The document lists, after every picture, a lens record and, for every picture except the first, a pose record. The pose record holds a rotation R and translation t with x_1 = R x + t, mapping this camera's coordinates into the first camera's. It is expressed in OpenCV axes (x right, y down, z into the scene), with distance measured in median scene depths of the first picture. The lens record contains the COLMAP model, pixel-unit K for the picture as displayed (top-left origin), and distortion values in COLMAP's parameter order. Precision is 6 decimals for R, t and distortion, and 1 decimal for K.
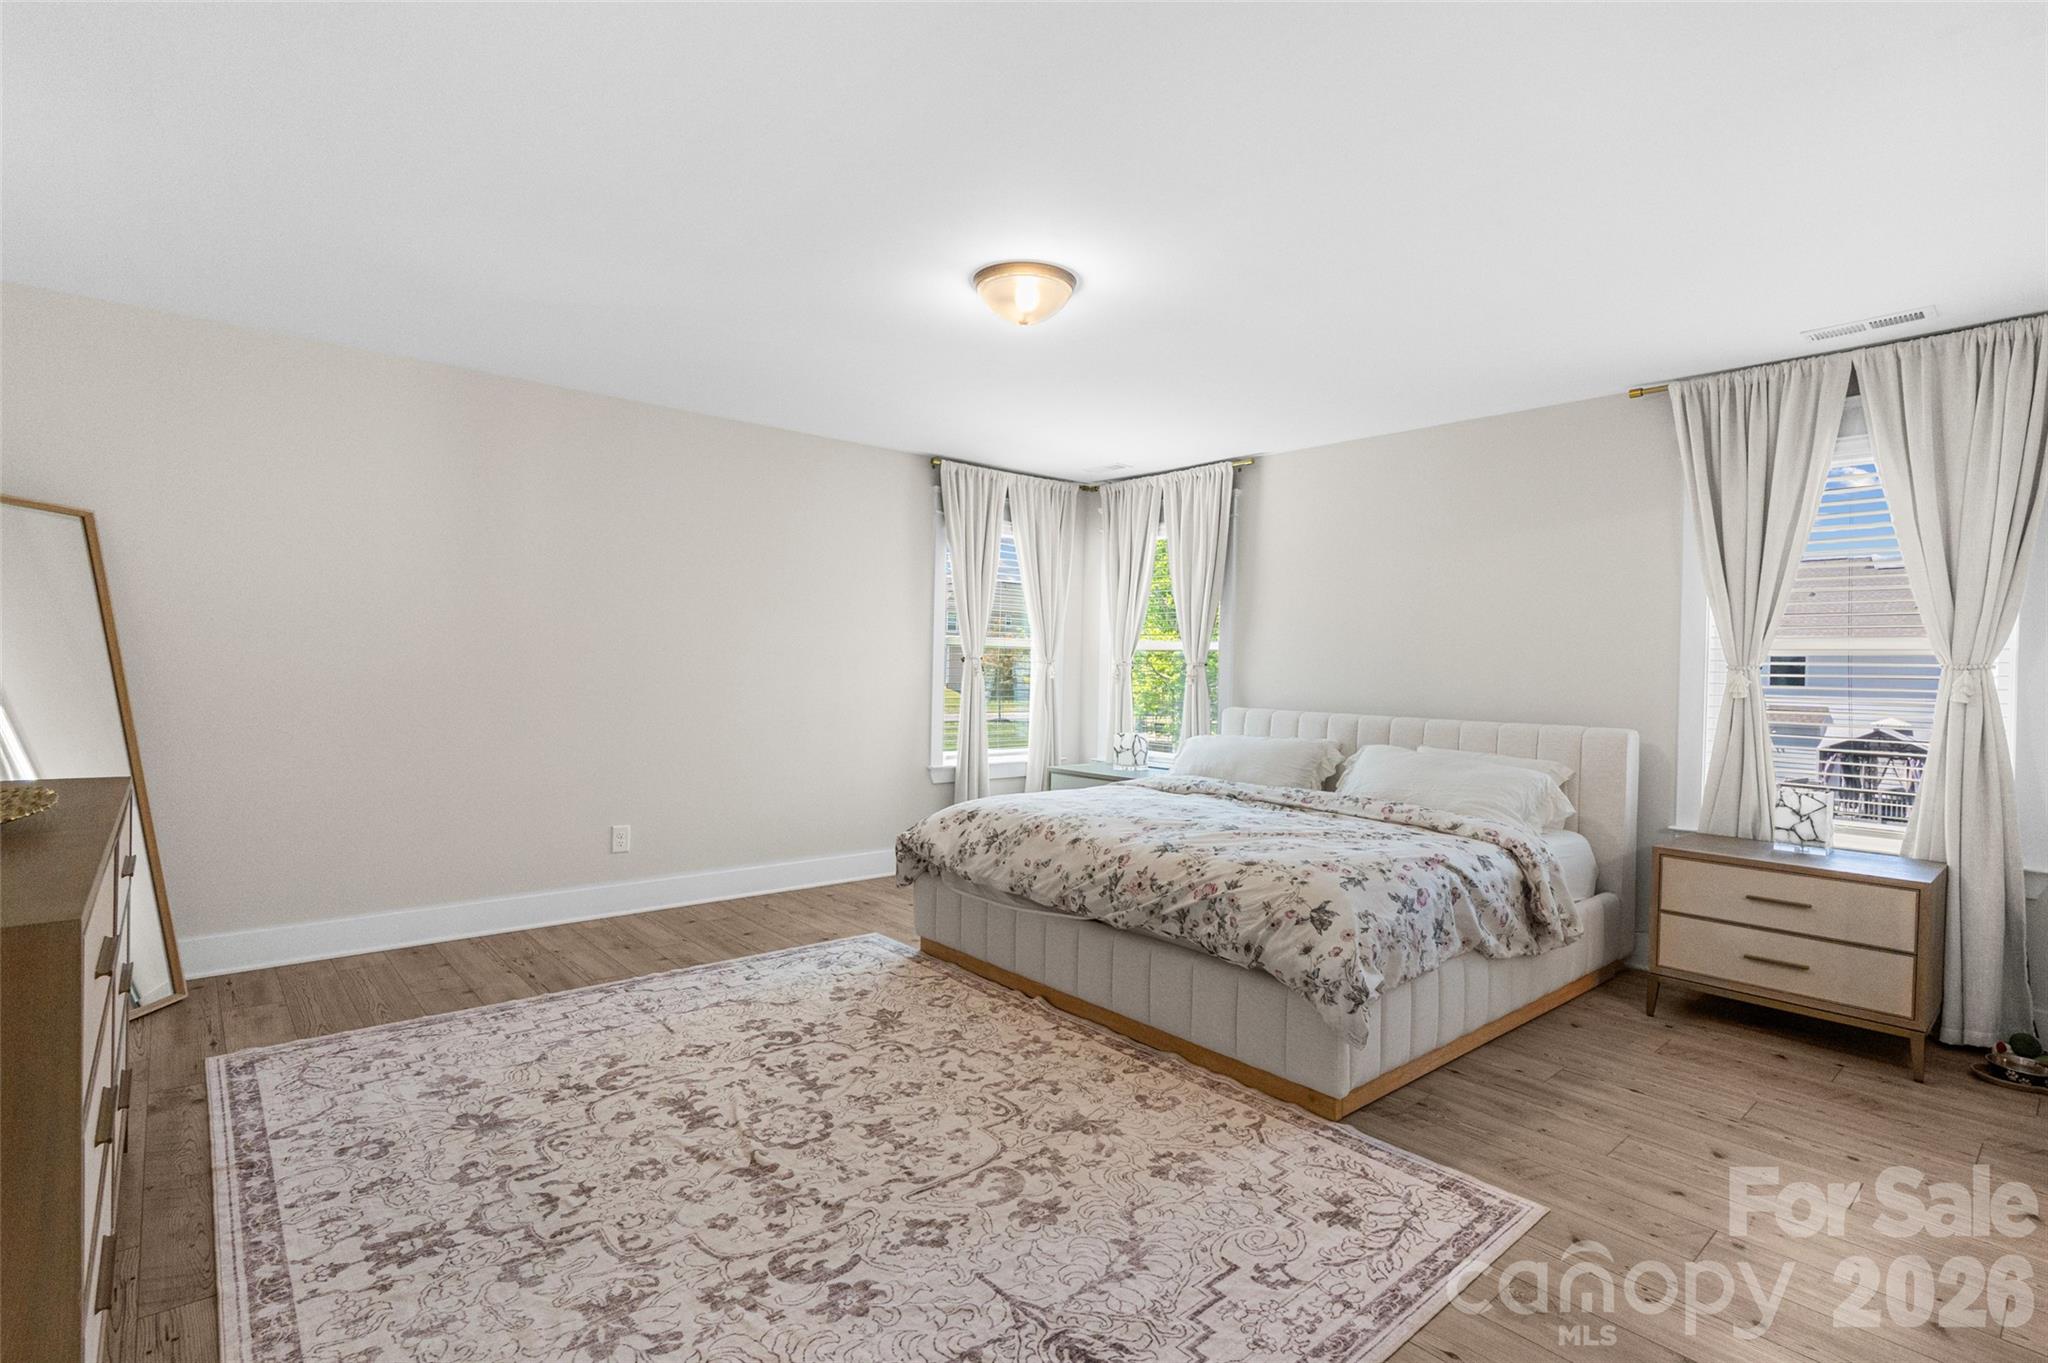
lens RADIAL K [[981.2, 0, 1007.7], [0, 981.2, 648.9], [0, 0, 1]] dist [-0.000776, -0.000470]
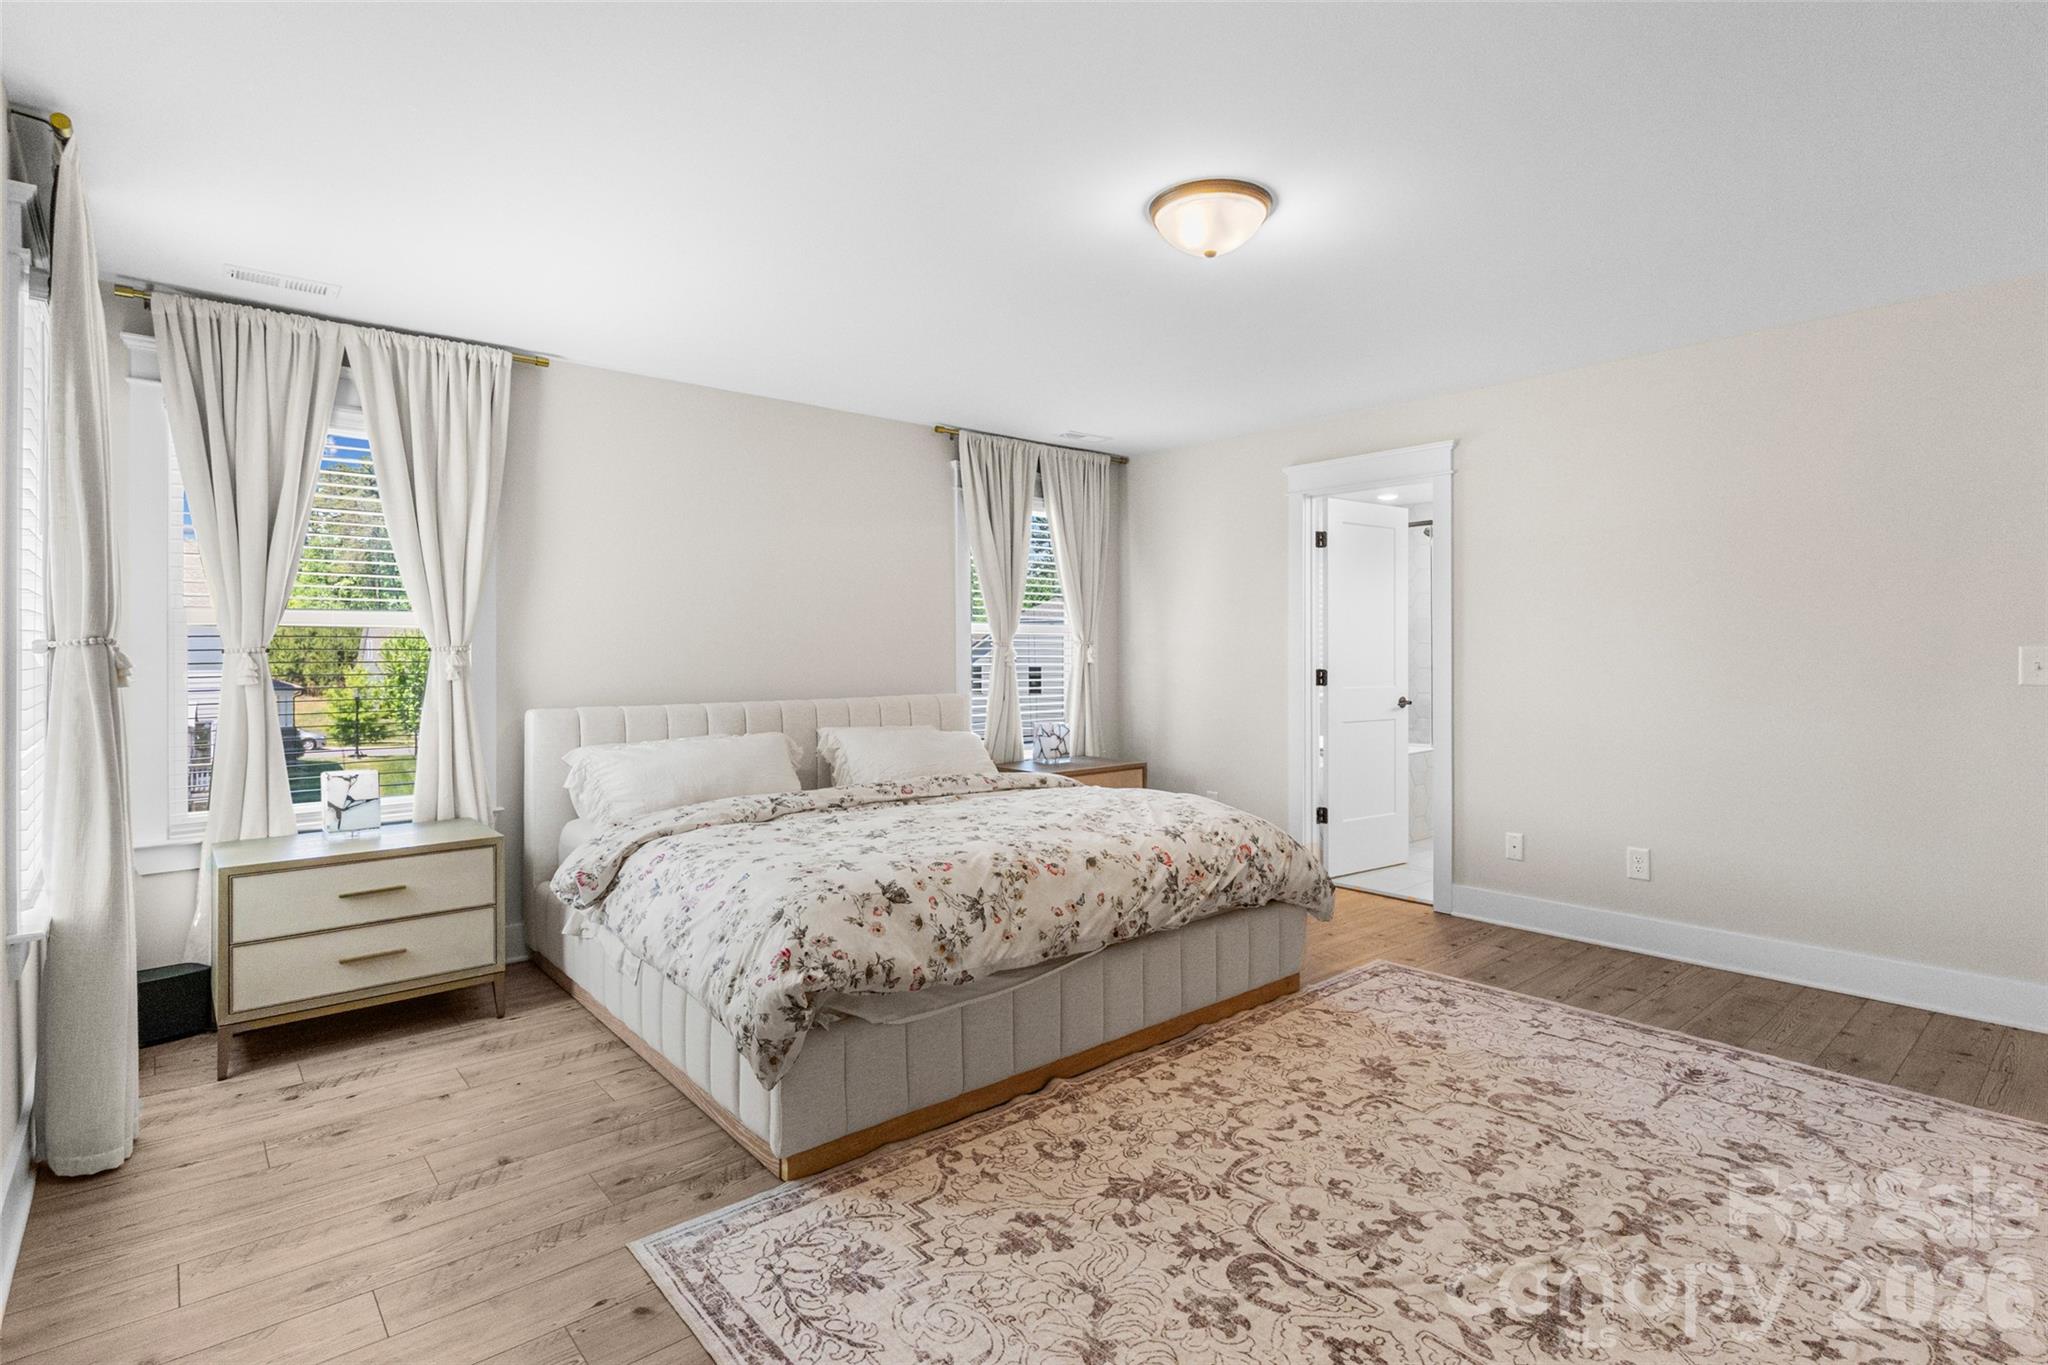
lens RADIAL K [[1000.0, 0, 1031.6], [0, 1000.0, 640.6], [0, 0, 1]] dist [-0.003750, -0.001758]
pose [[-0.012583, -0.007471, 0.999893, -0.911731], [-0.011617, 0.999906, 0.007325, 0.002218], [-0.999853, -0.011524, -0.012668, 1.245967]]
